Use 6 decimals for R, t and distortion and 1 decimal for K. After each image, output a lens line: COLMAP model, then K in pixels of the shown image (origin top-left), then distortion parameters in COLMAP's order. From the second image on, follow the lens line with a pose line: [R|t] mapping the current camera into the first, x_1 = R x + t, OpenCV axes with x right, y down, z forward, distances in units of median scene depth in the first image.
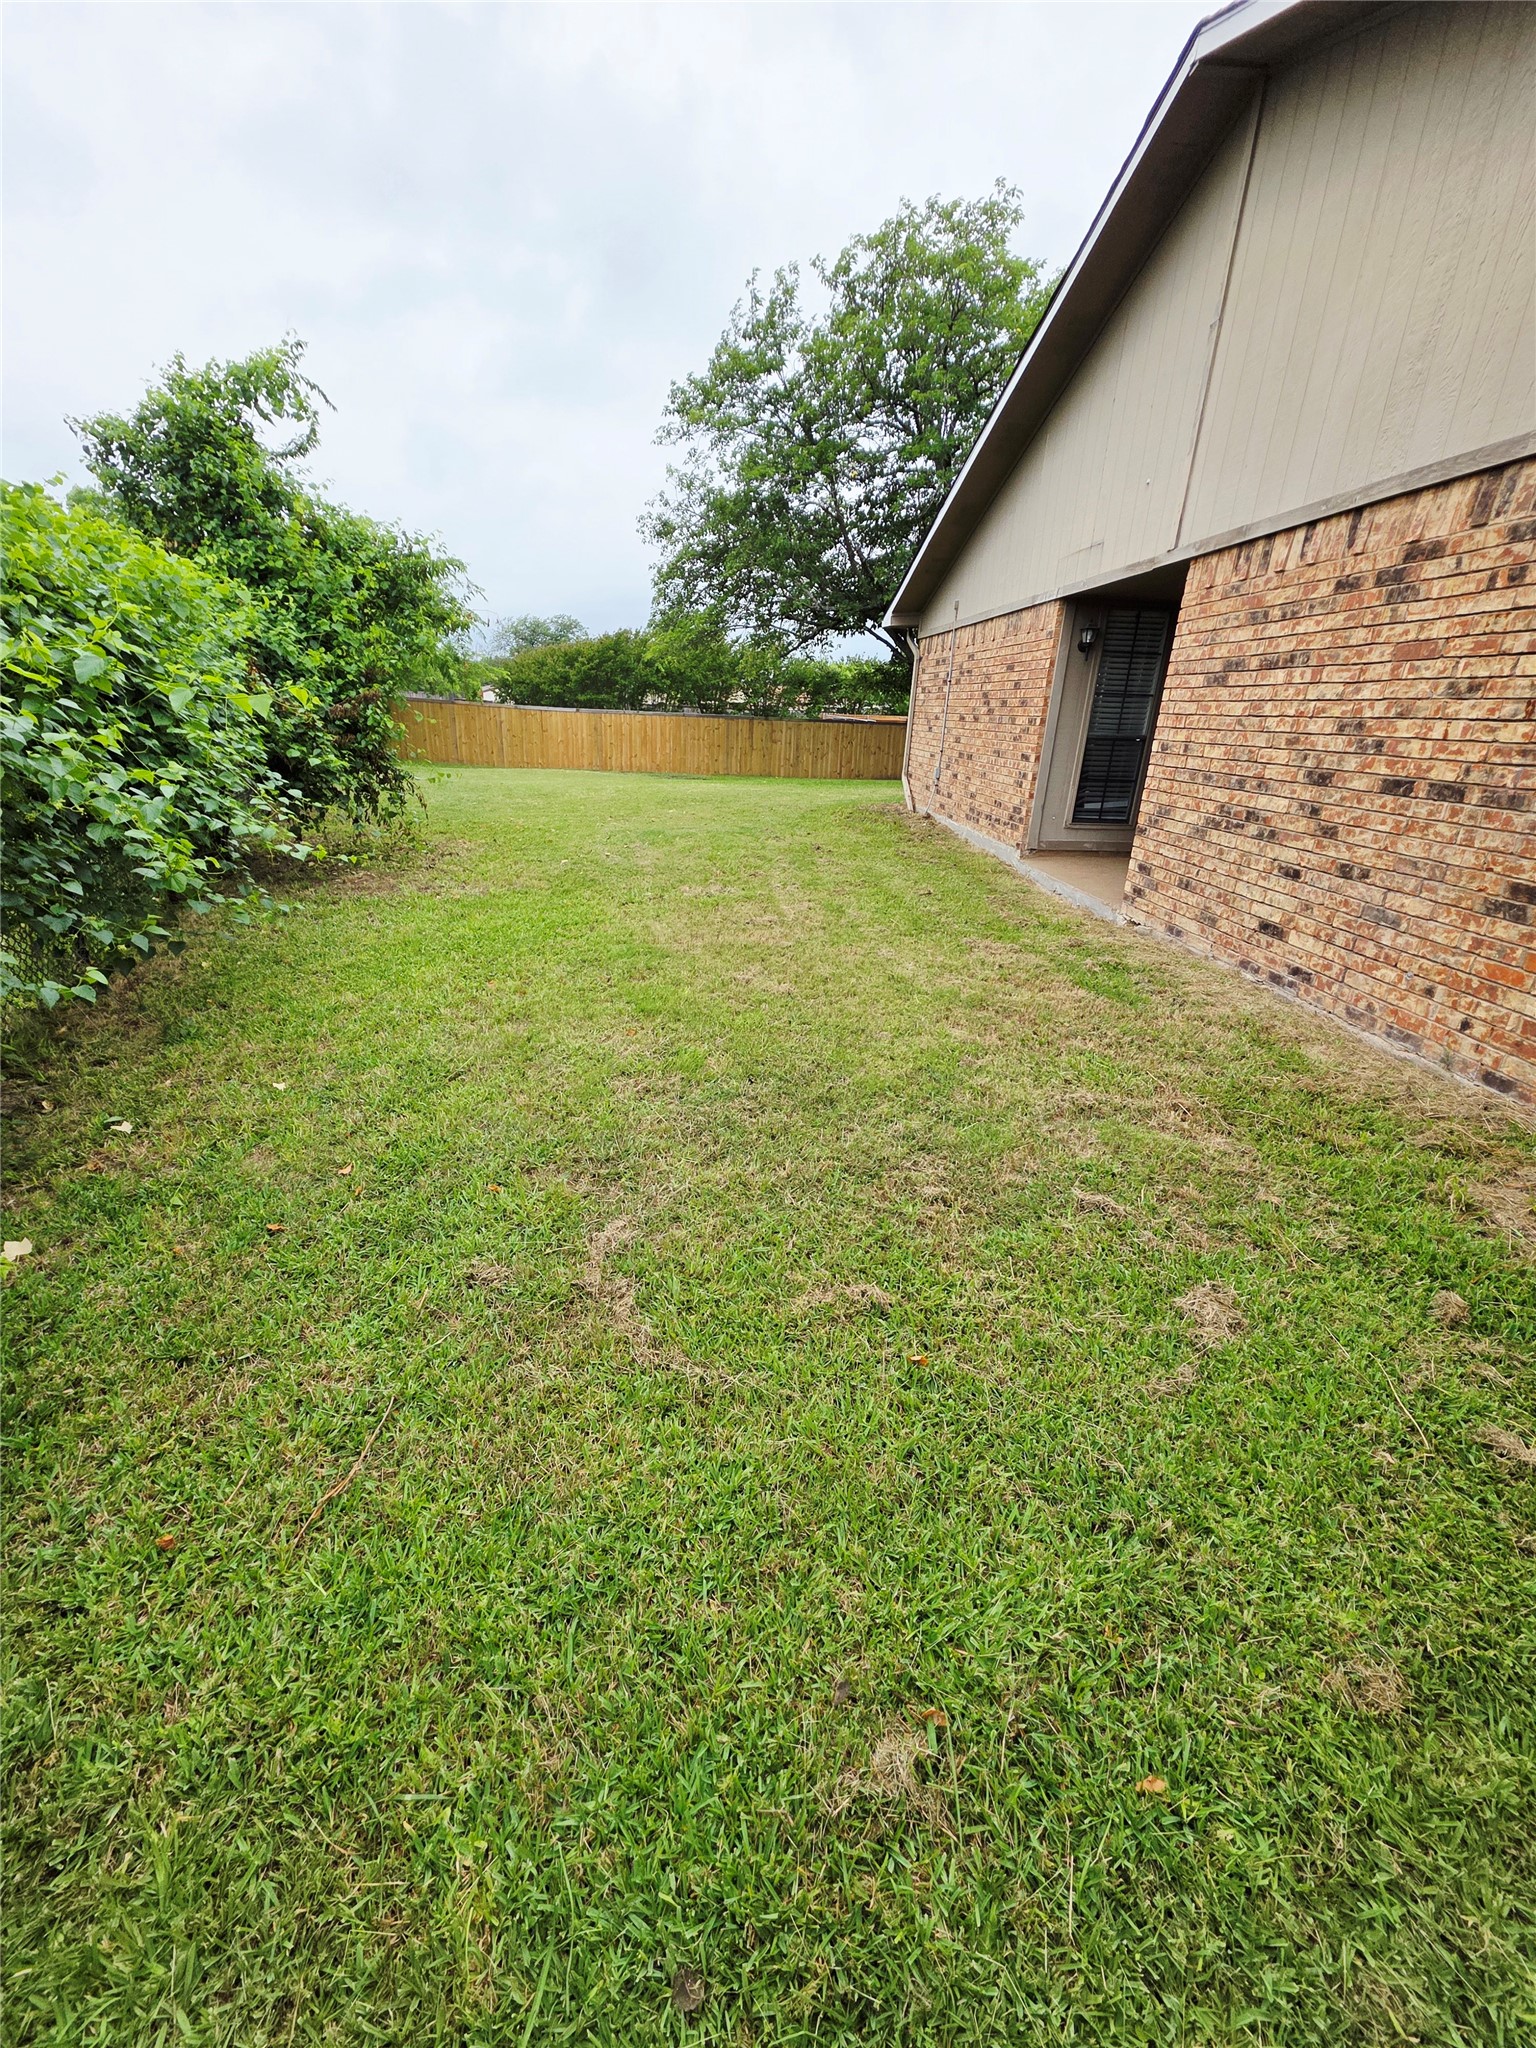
lens RADIAL K [[819.3, 0, 759.5], [0, 819.3, 1018.6], [0, 0, 1]] dist [0.000722, 0.000176]
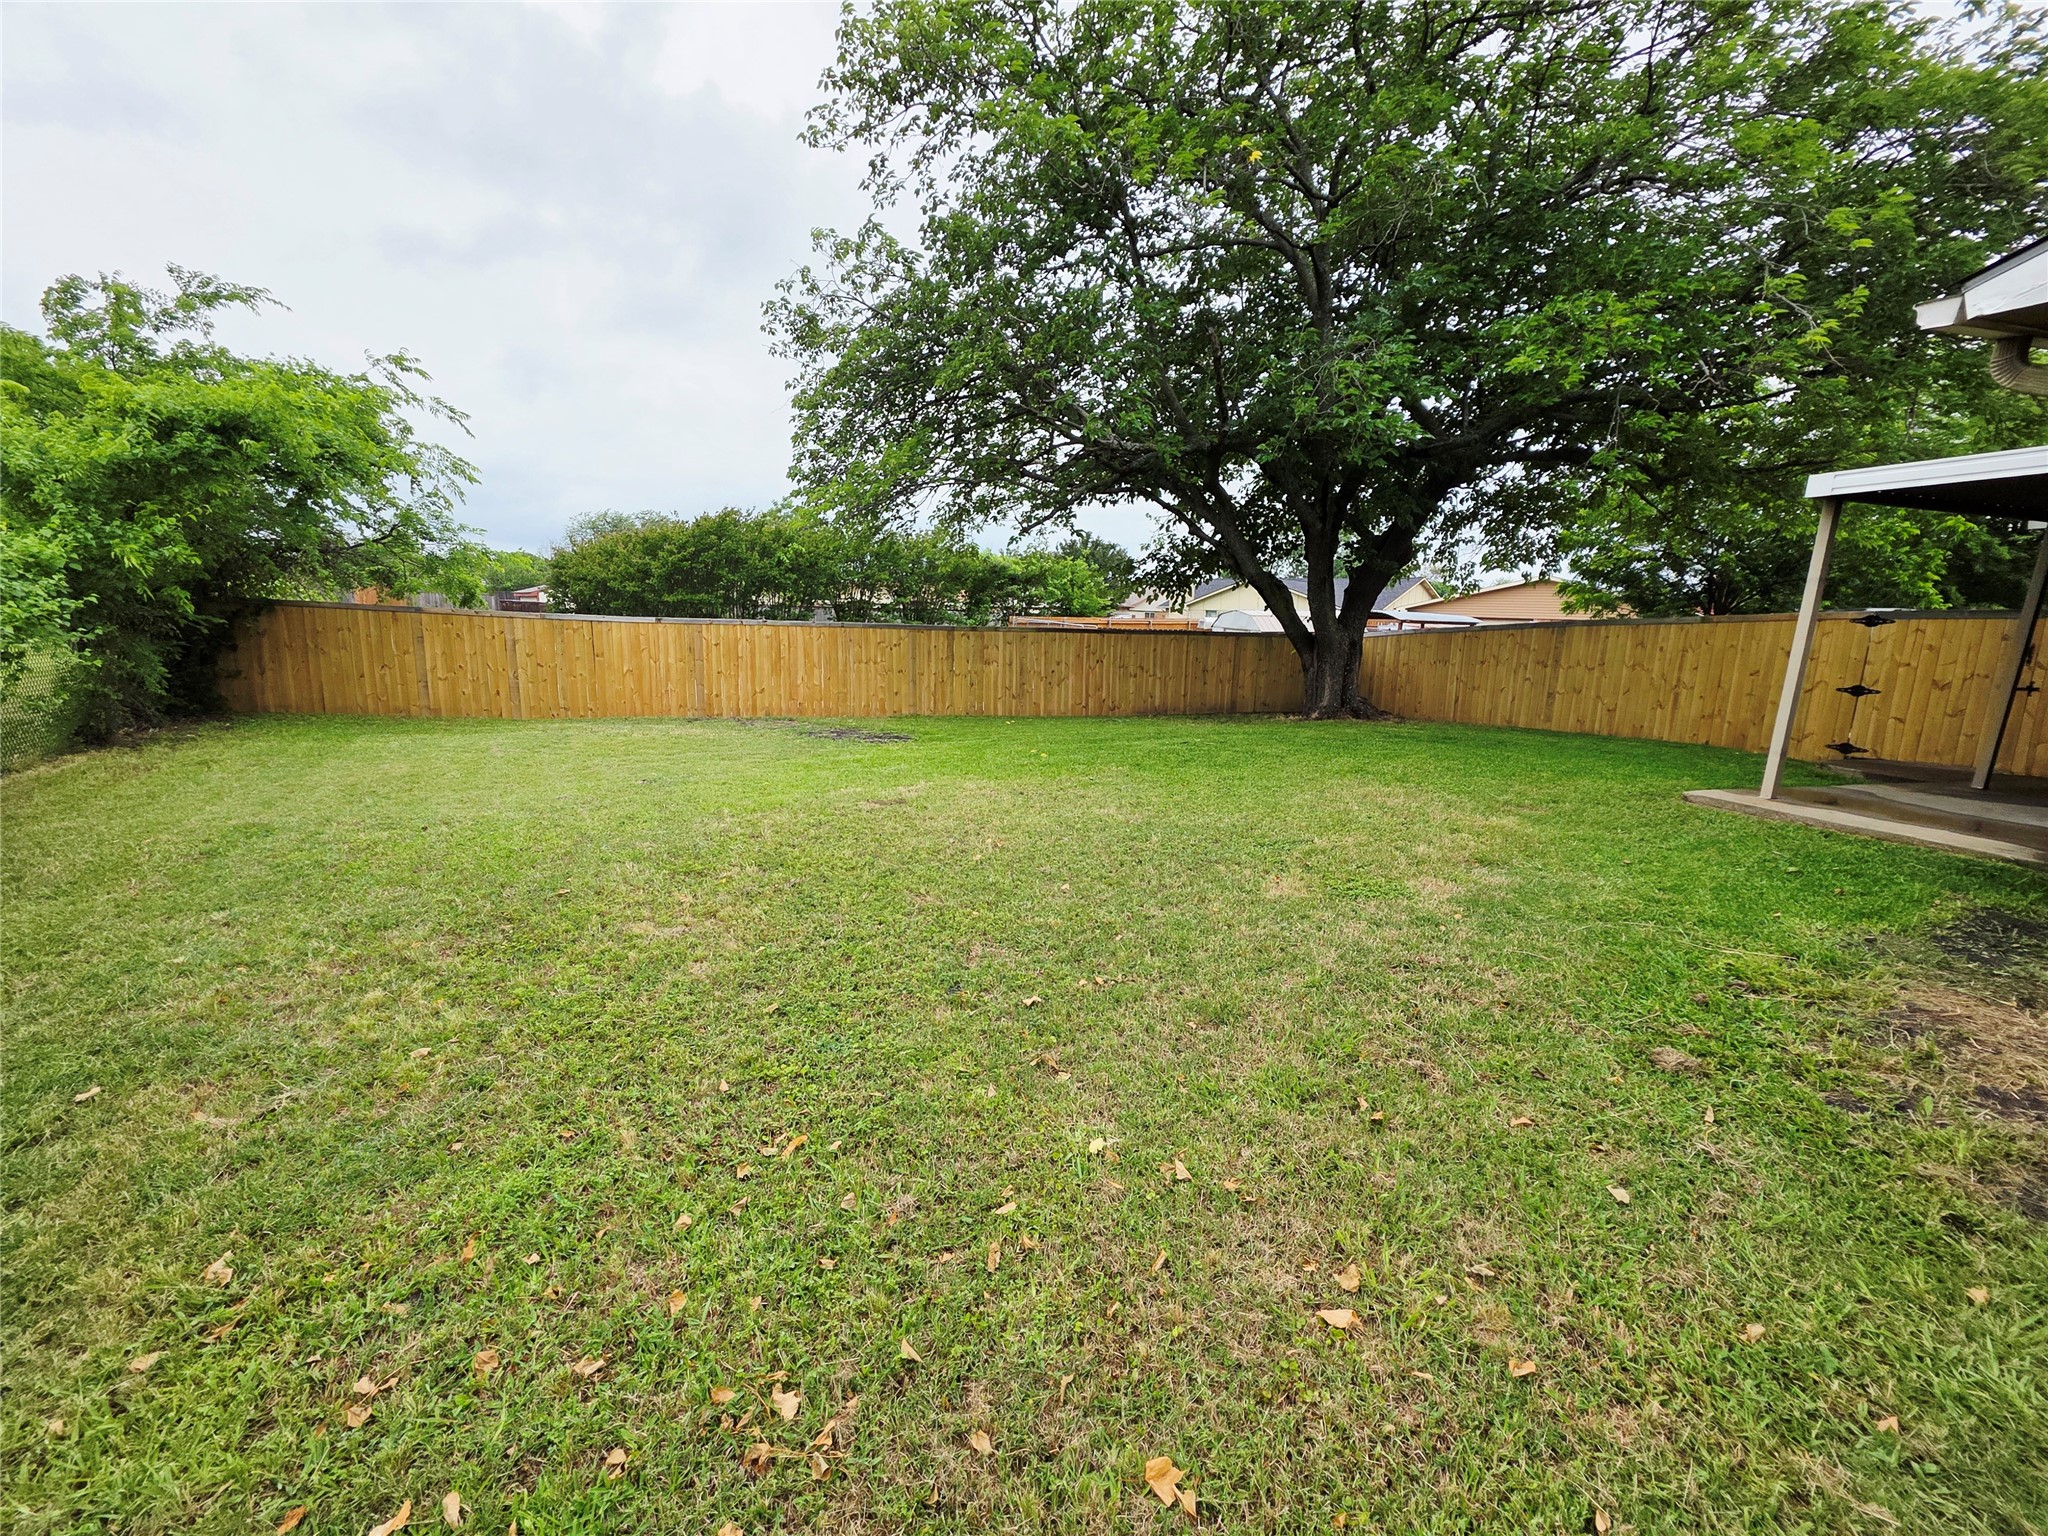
lens RADIAL K [[819.3, 0, 1017.7], [0, 819.3, 774.2], [0, 0, 1]] dist [0.000722, 0.000176]
pose [[0.982241, -0.042917, 0.182650, -0.089036], [0.071377, 0.985766, -0.152220, -0.175282], [-0.173517, 0.162554, 0.971323, 0.442411]]
